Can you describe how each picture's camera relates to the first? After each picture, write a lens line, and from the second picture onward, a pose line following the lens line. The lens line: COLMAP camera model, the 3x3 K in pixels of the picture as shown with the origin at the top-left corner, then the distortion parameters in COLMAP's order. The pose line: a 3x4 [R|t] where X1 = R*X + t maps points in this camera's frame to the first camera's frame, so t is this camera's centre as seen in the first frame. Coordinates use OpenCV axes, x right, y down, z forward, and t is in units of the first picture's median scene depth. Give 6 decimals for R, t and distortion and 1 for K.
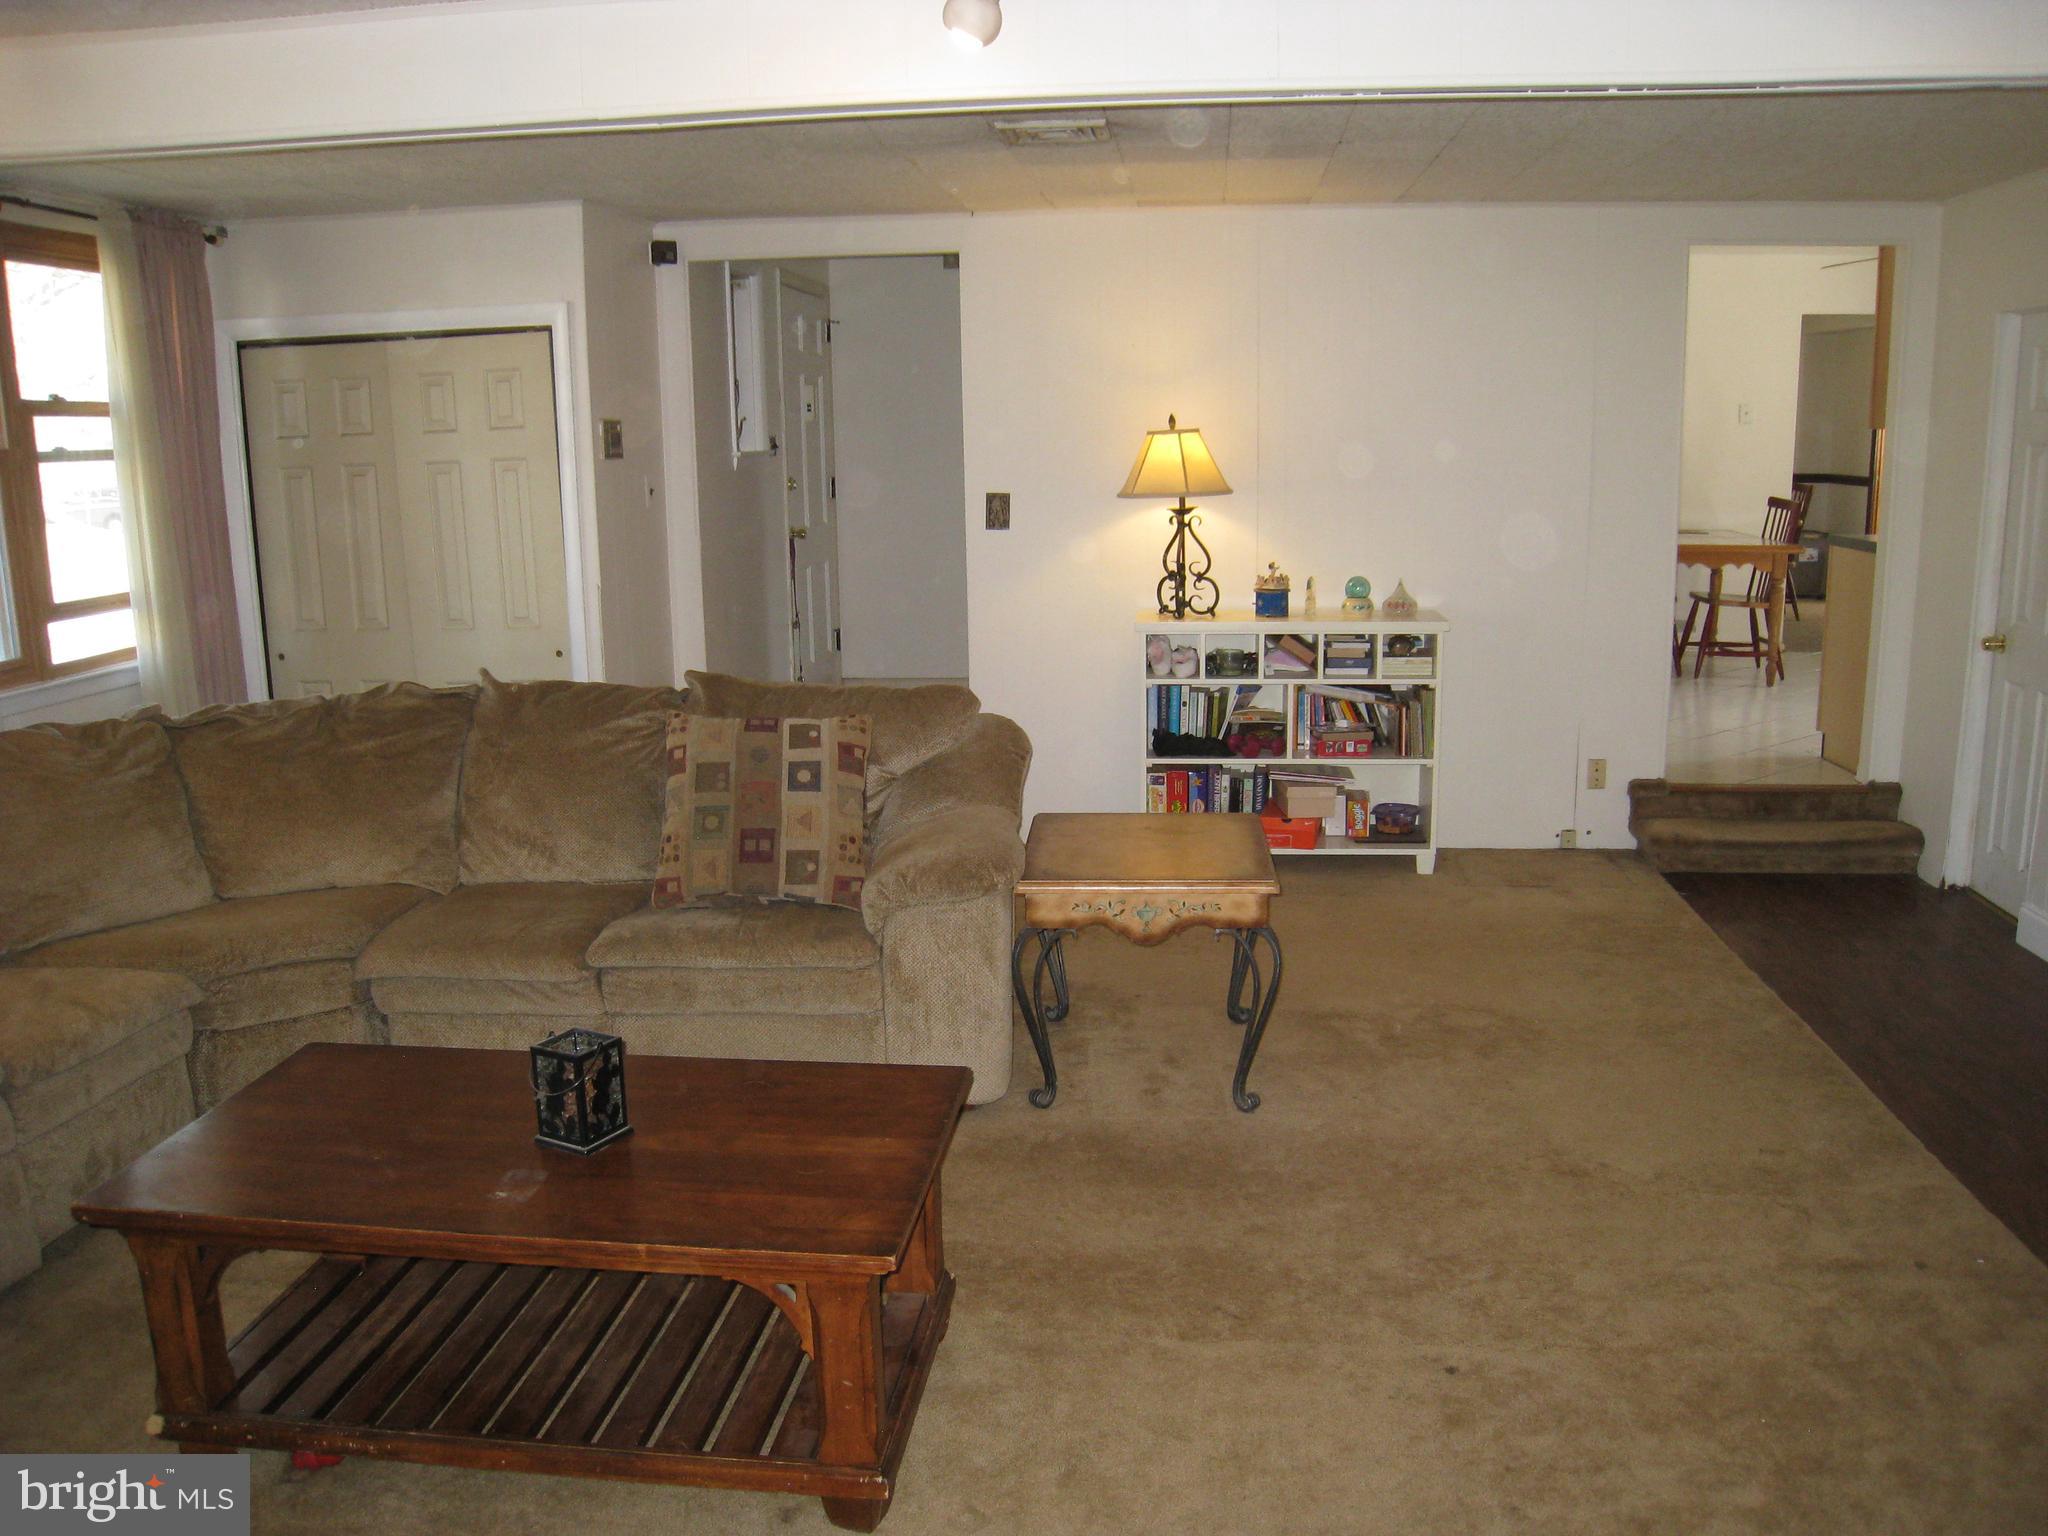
lens RADIAL K [[1691.4, 0, 1035.1], [0, 1691.4, 774.1], [0, 0, 1]] dist [-0.155691, 0.087713]
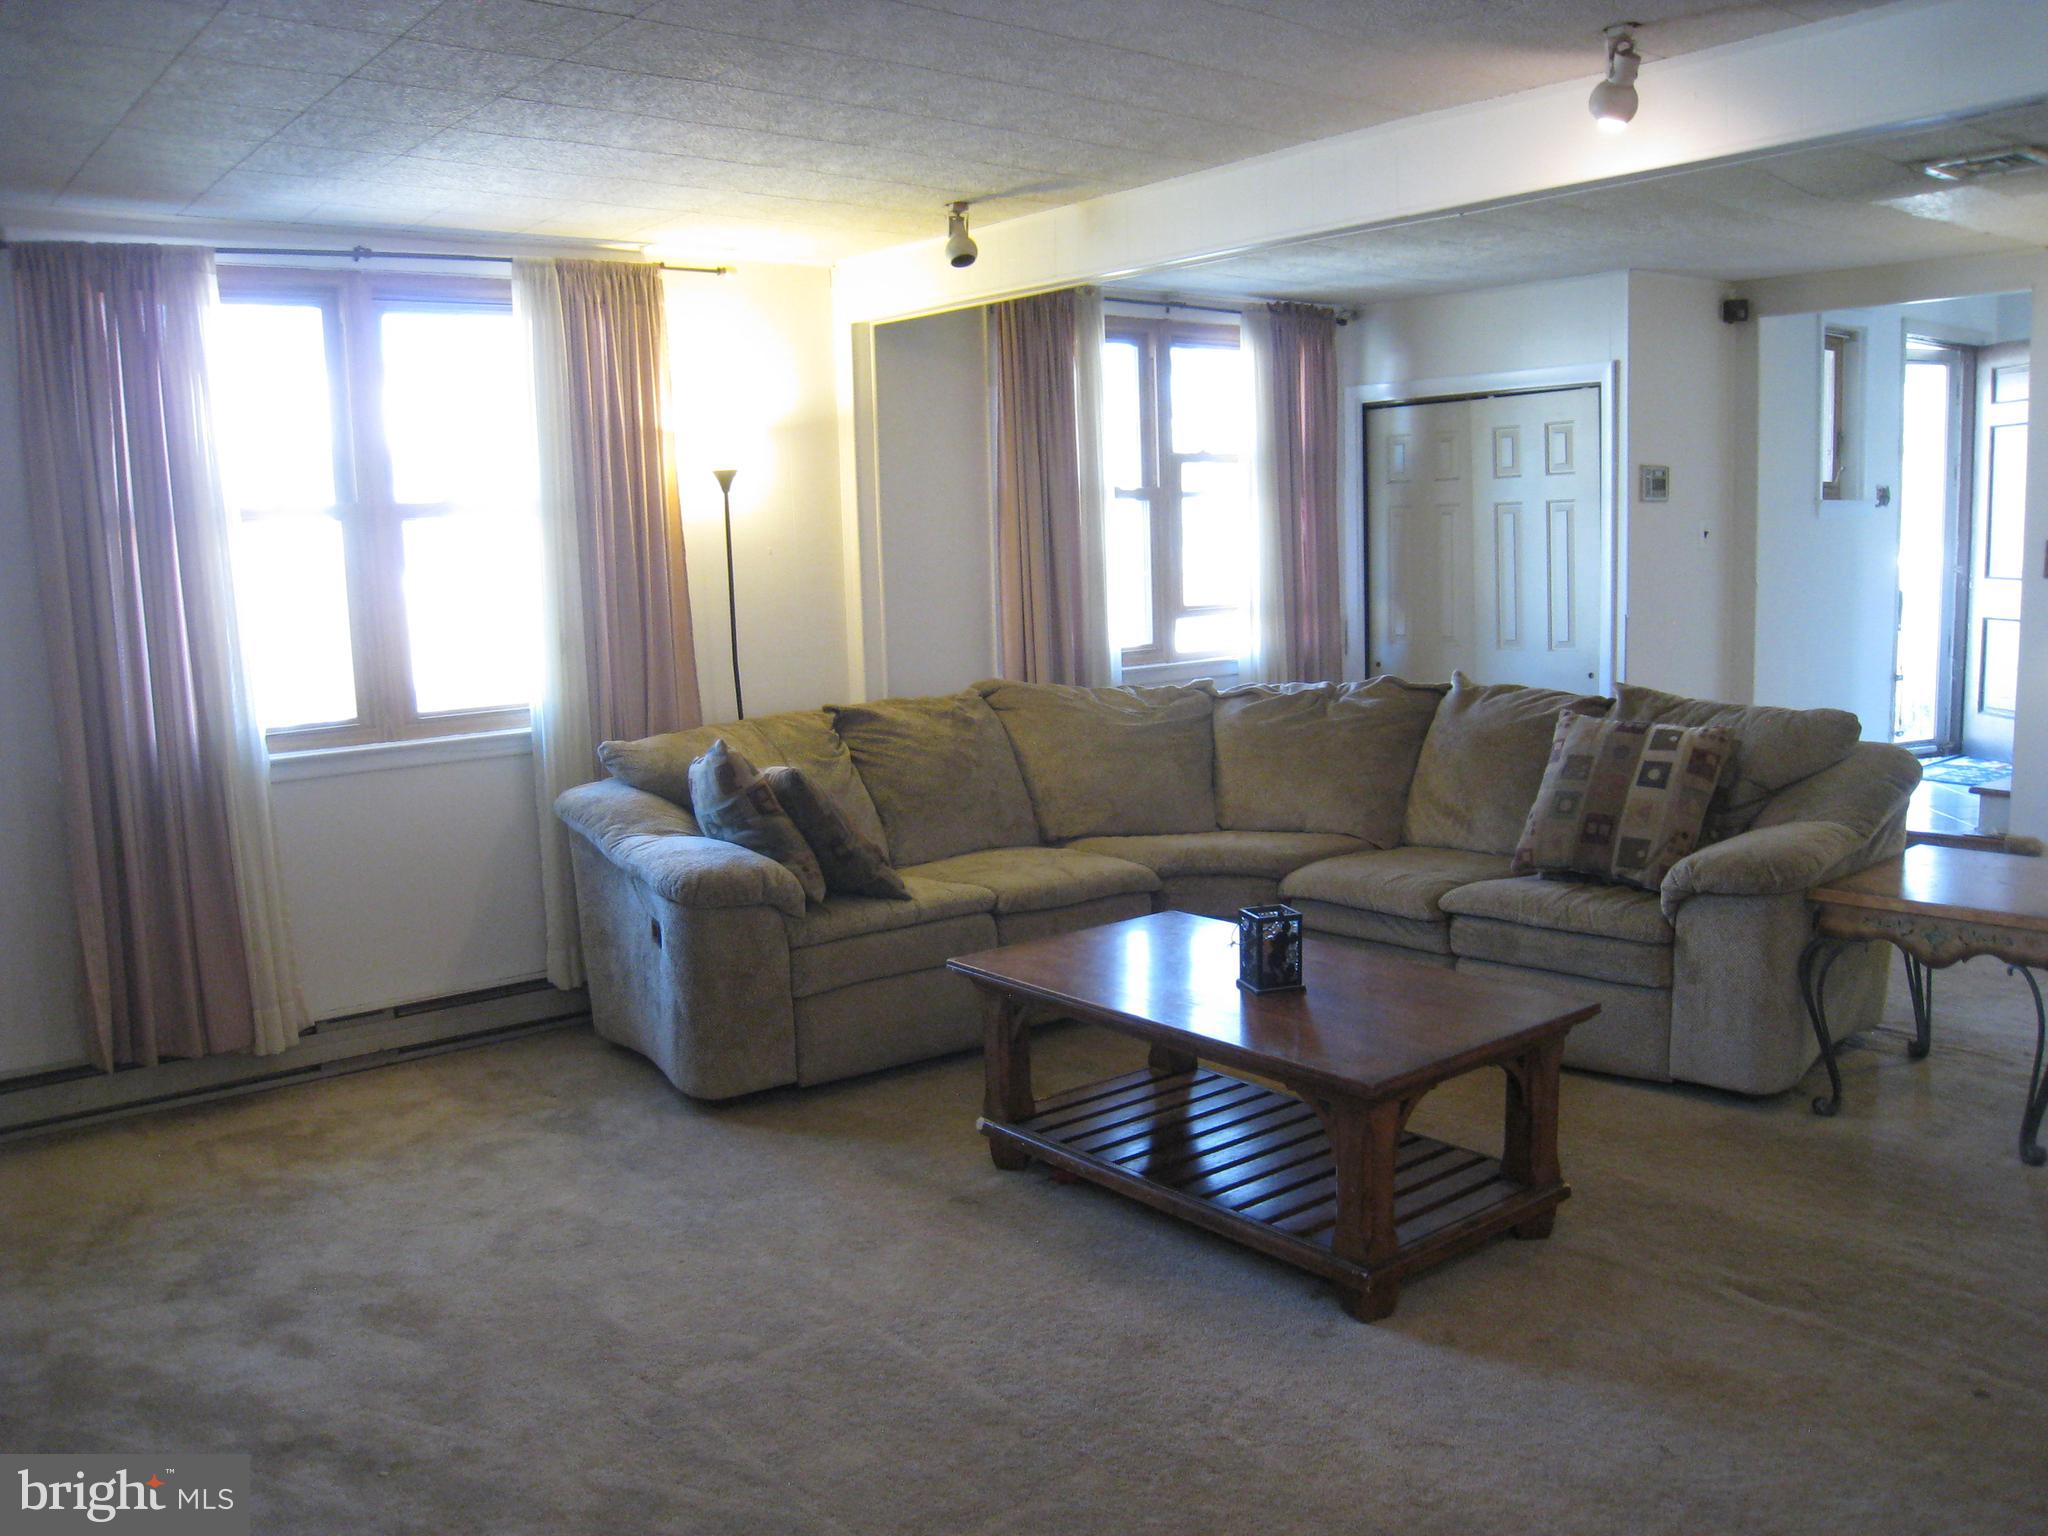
lens RADIAL K [[1691.4, 0, 1024.7], [0, 1691.4, 779.2], [0, 0, 1]] dist [-0.155691, 0.087713]
pose [[0.701638, 0.093507, -0.706372, 0.247362], [-0.121252, 0.992561, 0.010953, 0.030856], [0.702141, 0.077964, 0.707756, -0.043801]]
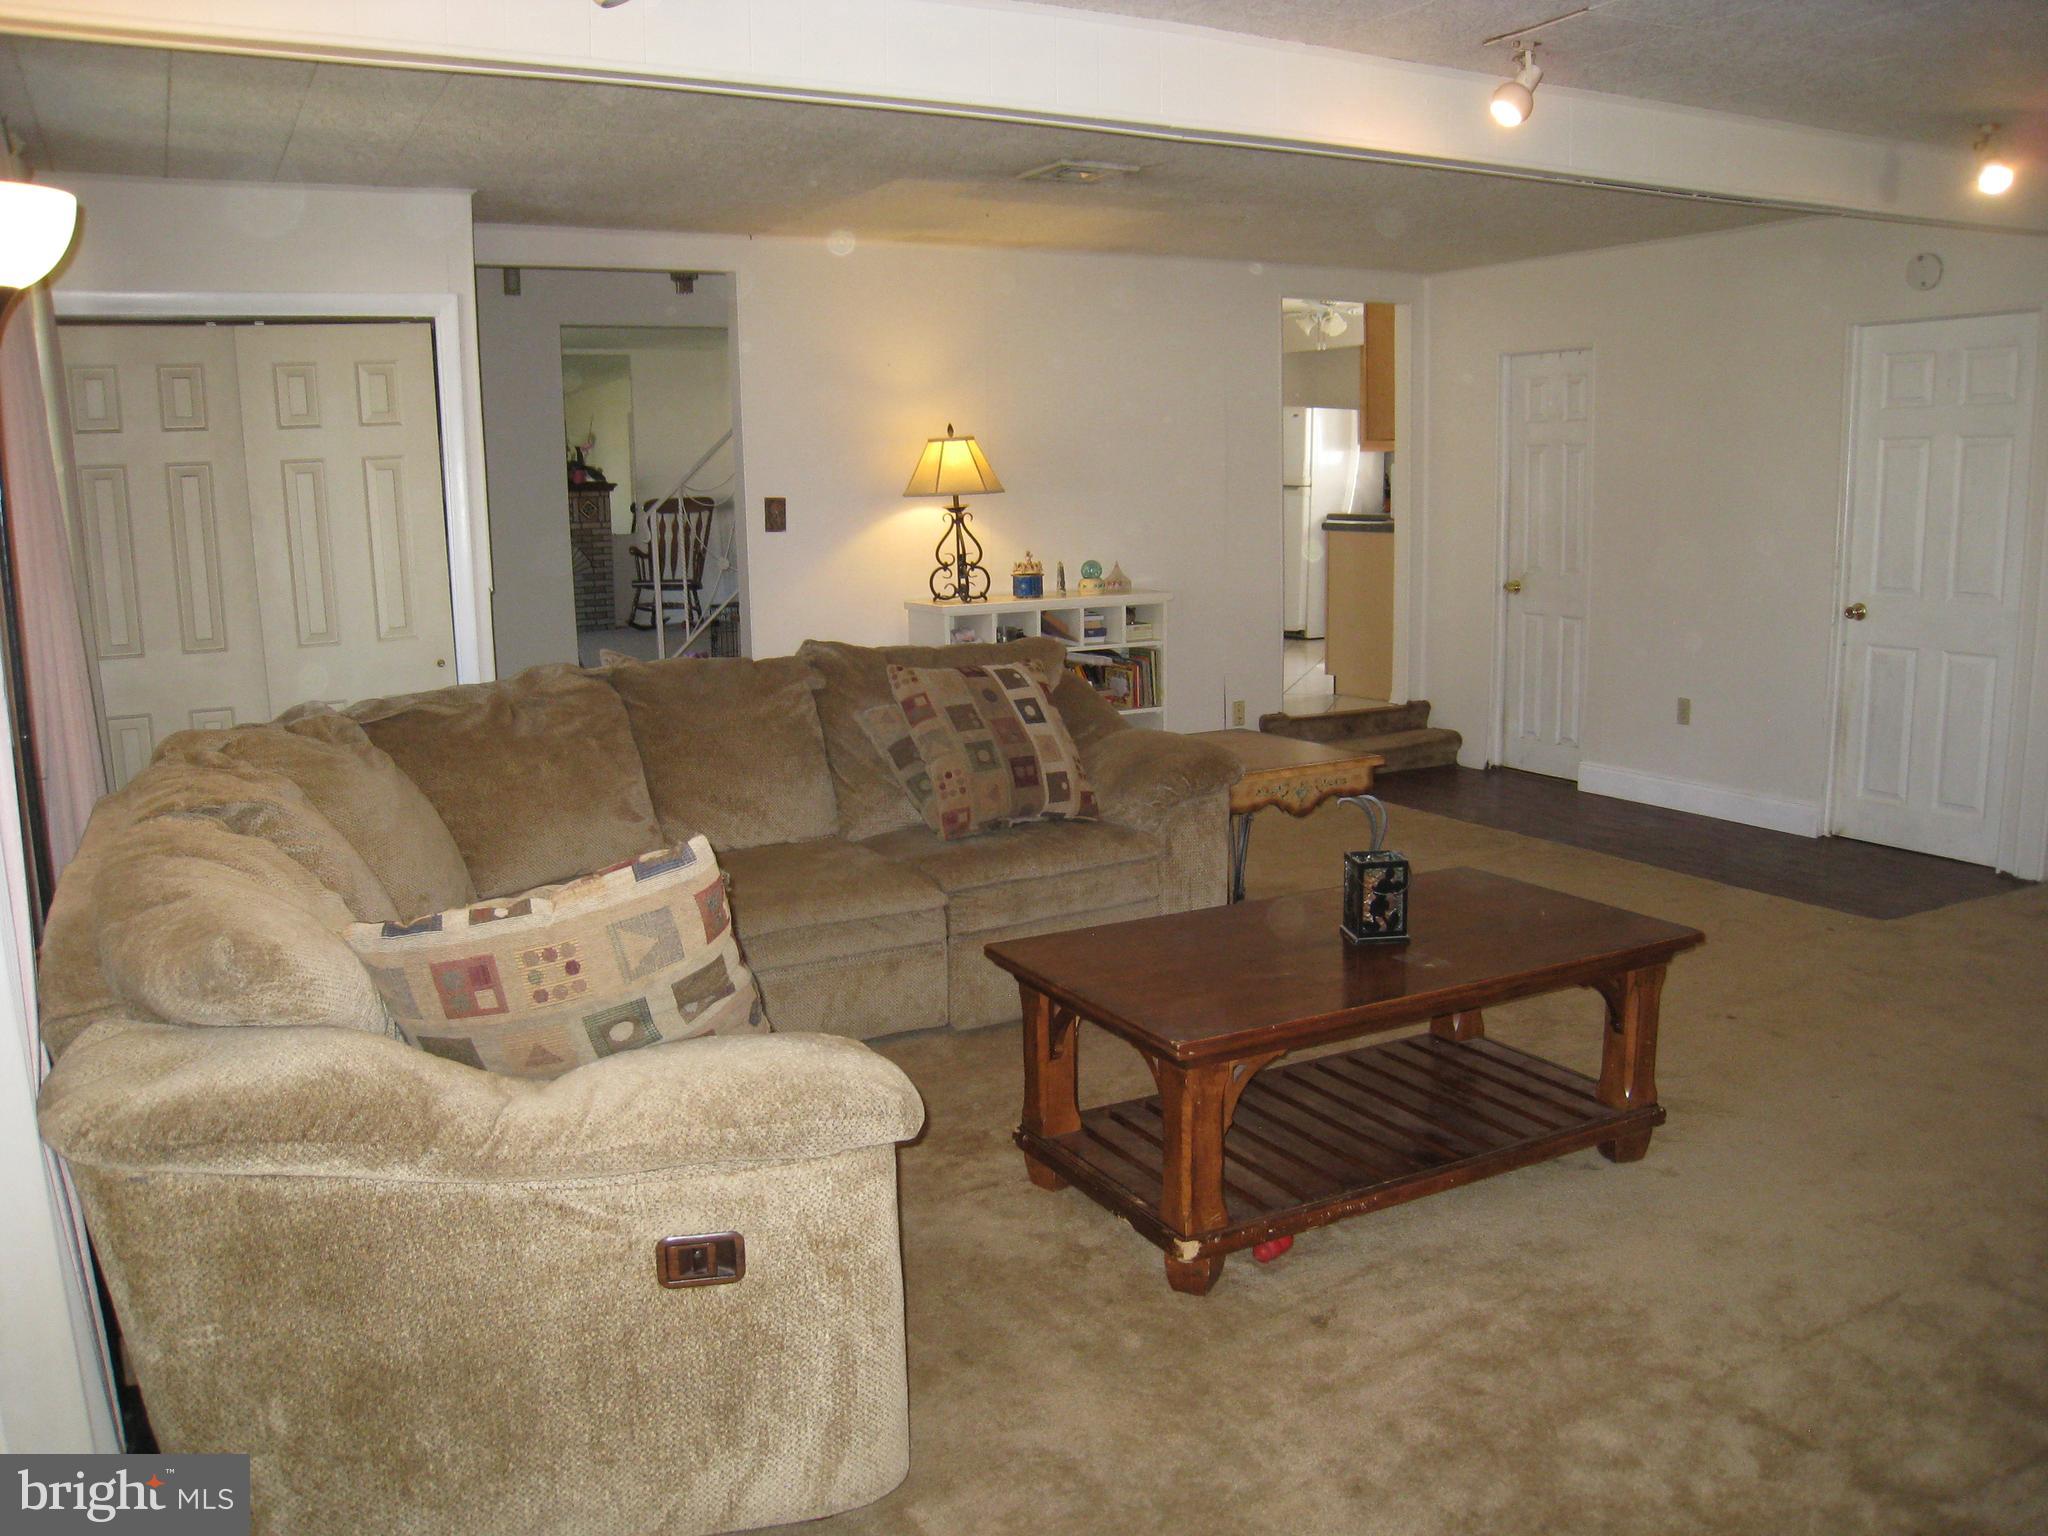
lens RADIAL K [[1691.4, 0, 1026.2], [0, 1691.4, 762.2], [0, 0, 1]] dist [-0.155691, 0.087713]
pose [[0.822988, -0.092623, 0.560457, -0.564908], [0.119319, 0.992794, -0.011138, 0.034662], [-0.555387, 0.076039, 0.828109, 0.044206]]
